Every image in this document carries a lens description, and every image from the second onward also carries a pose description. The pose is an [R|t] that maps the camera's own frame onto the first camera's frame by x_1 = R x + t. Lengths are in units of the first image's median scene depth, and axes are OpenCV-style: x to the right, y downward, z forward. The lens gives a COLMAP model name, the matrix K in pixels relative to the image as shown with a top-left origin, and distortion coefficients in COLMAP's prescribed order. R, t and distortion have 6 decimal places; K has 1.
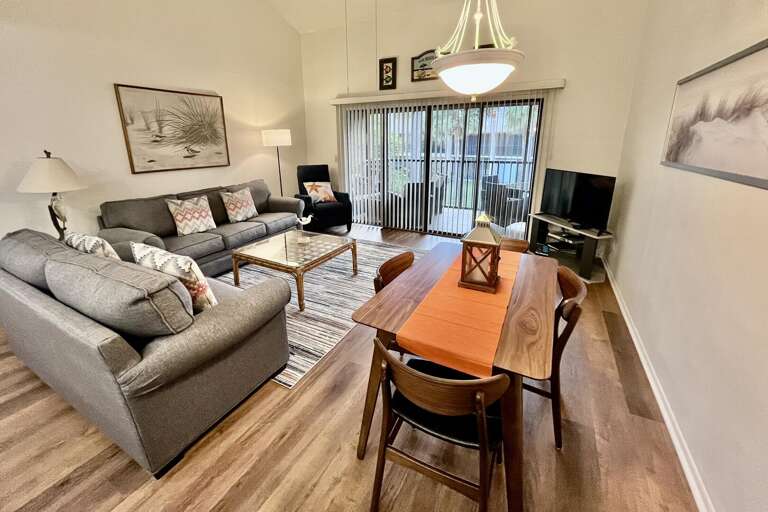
lens RADIAL K [[306.0, 0, 384.0], [0, 306.0, 256.0], [0, 0, 1]] dist [-0.001578, -0.000107]
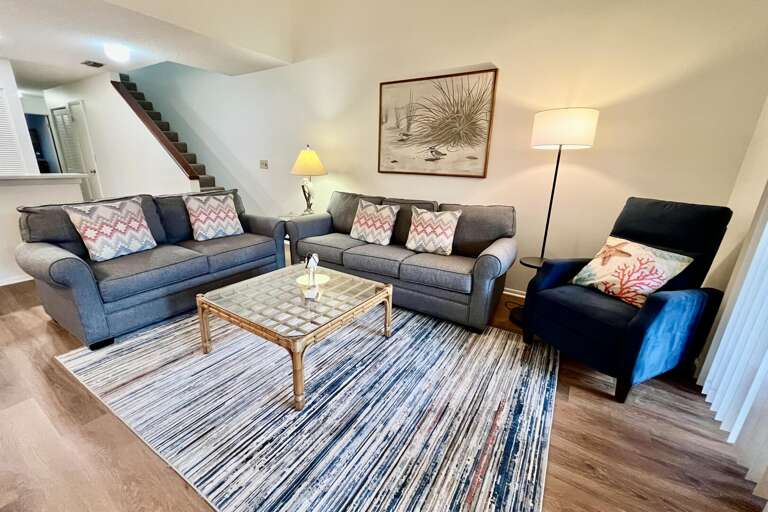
lens RADIAL K [[306.0, 0, 384.0], [0, 306.0, 256.0], [0, 0, 1]] dist [-0.001578, -0.000107]
pose [[-0.067777, 0.349524, -0.934473, 0.217434], [-0.352604, 0.867791, 0.350157, -0.364227], [0.933315, 0.353231, 0.064428, 0.979700]]
